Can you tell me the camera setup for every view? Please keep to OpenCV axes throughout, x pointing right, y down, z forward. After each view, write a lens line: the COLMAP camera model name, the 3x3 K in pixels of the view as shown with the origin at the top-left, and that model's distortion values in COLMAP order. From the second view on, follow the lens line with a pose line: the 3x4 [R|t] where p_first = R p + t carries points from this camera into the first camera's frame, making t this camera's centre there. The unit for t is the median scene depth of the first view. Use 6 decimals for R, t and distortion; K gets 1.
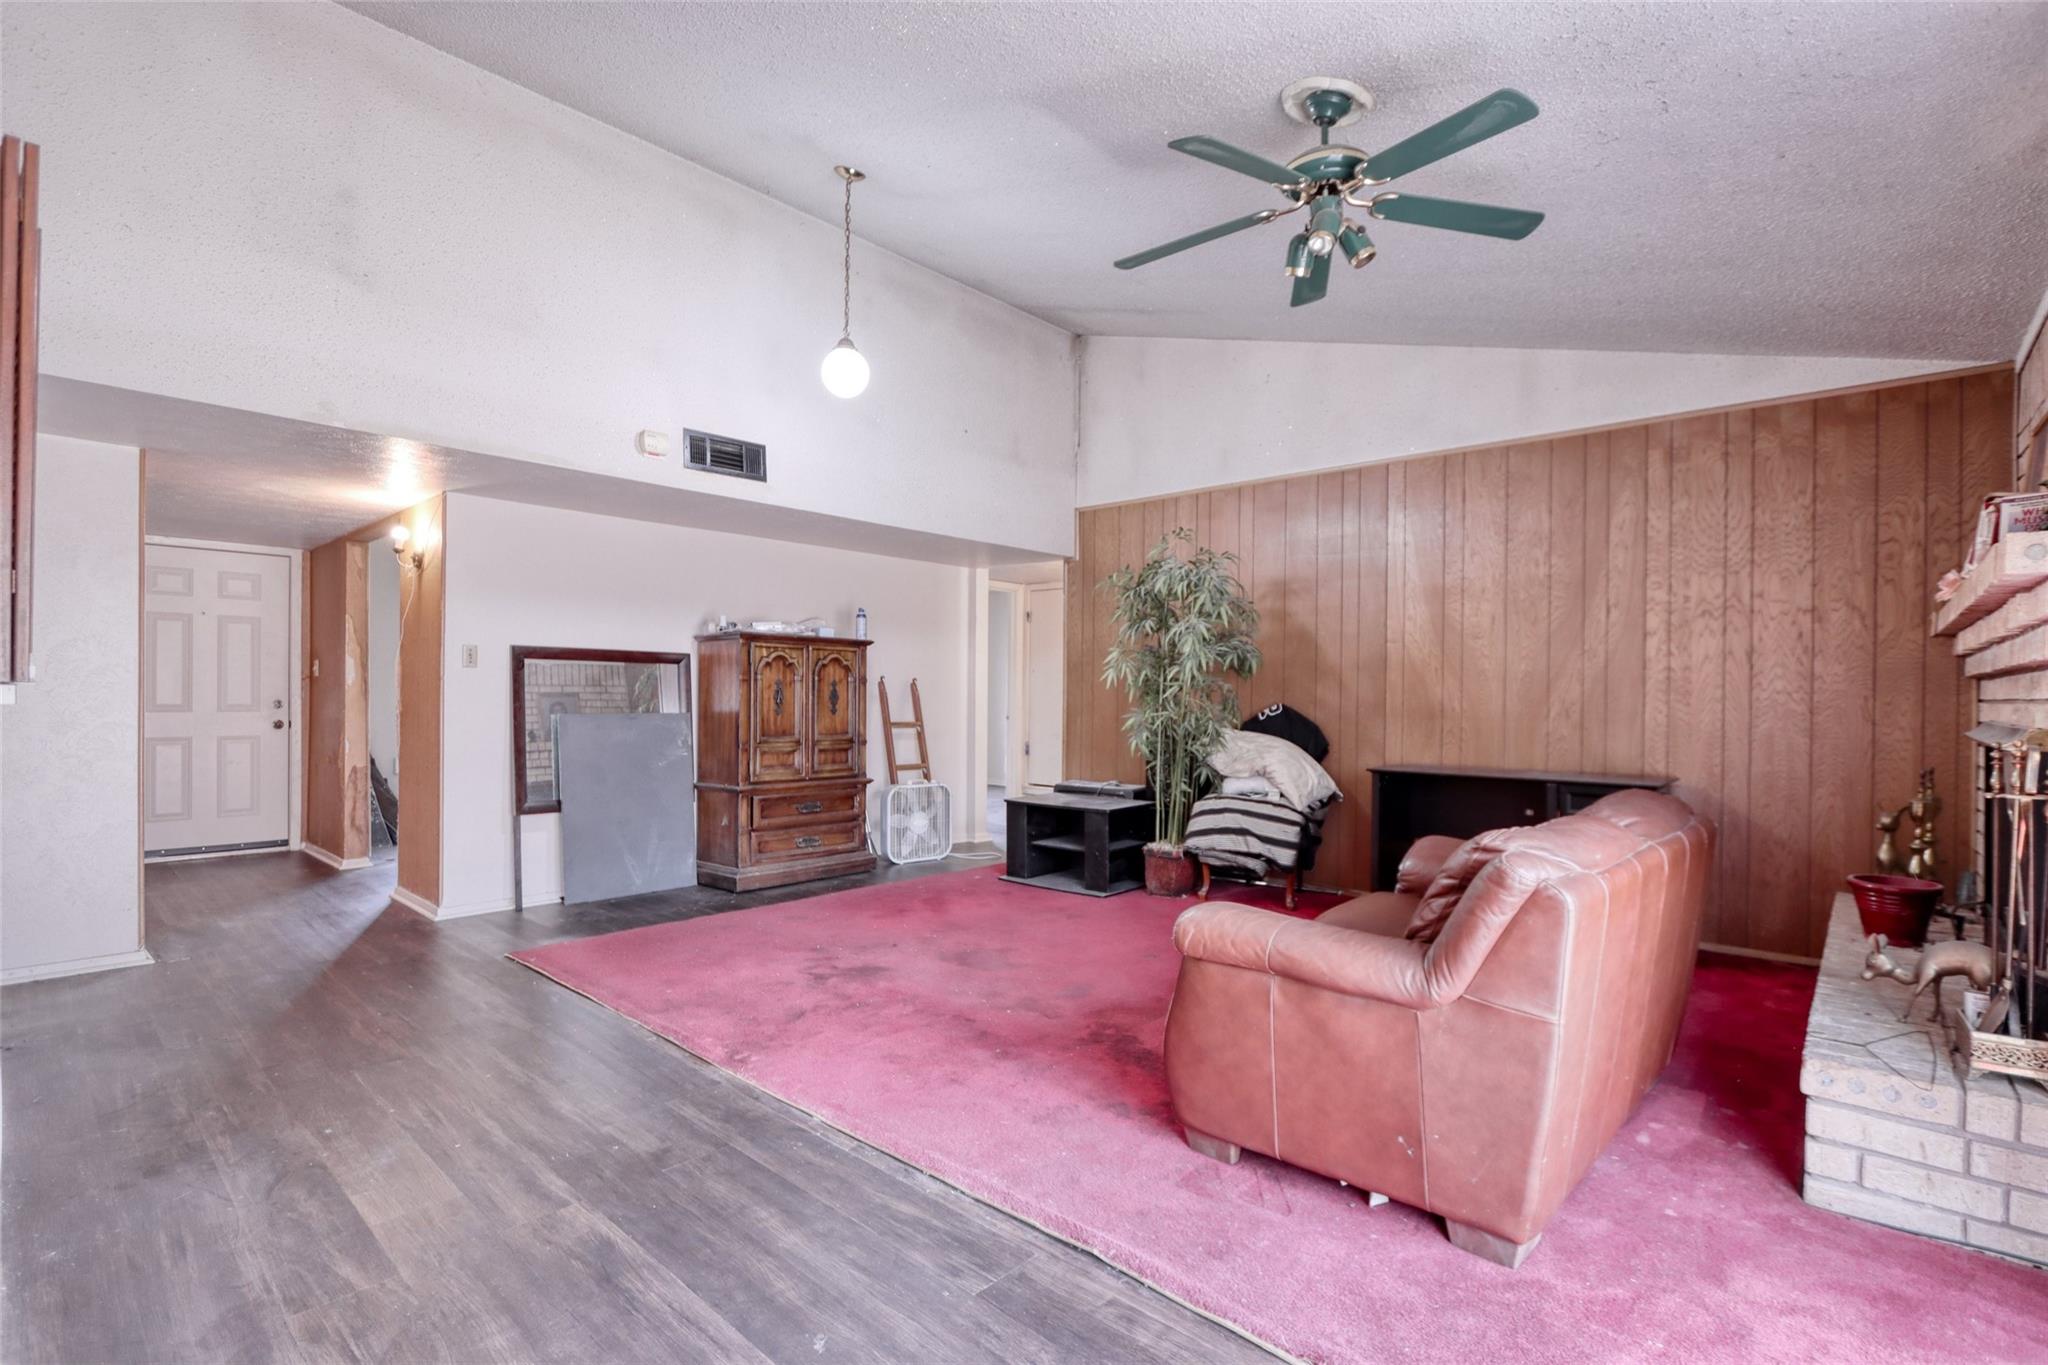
lens RADIAL K [[944.9, 0, 1022.6], [0, 944.9, 698.1], [0, 0, 1]] dist [-0.014486, 0.000076]
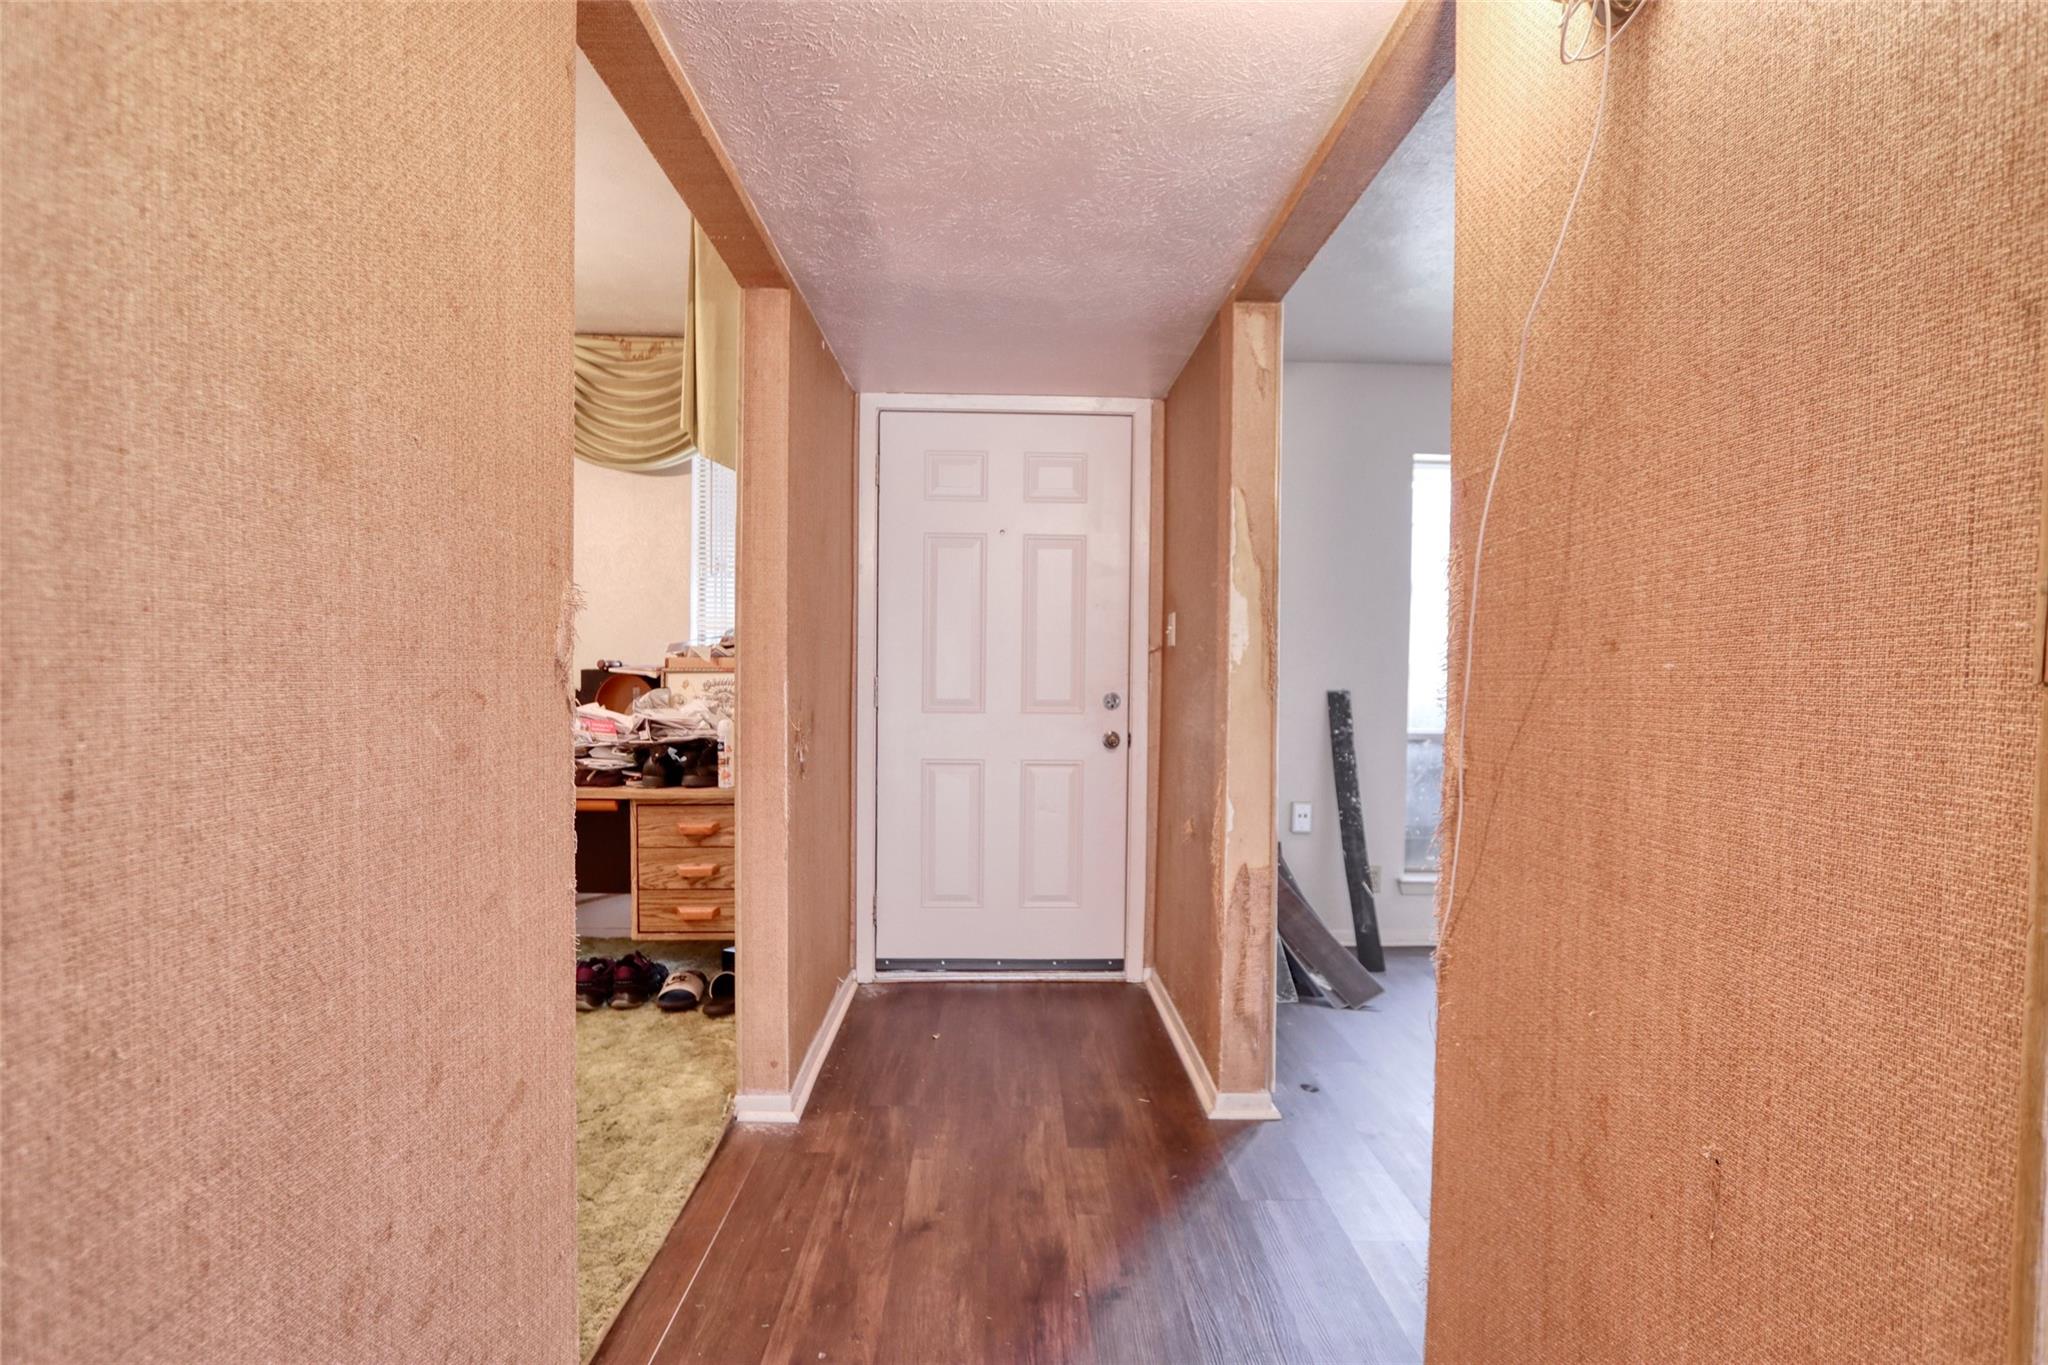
lens RADIAL K [[944.9, 0, 1022.6], [0, 944.9, 698.1], [0, 0, 1]] dist [-0.014486, 0.000076]
pose [[0.687469, 0.024204, -0.725810, -0.464772], [-0.009025, 0.999652, 0.024787, -0.008028], [0.726158, -0.010490, 0.687448, 0.625577]]
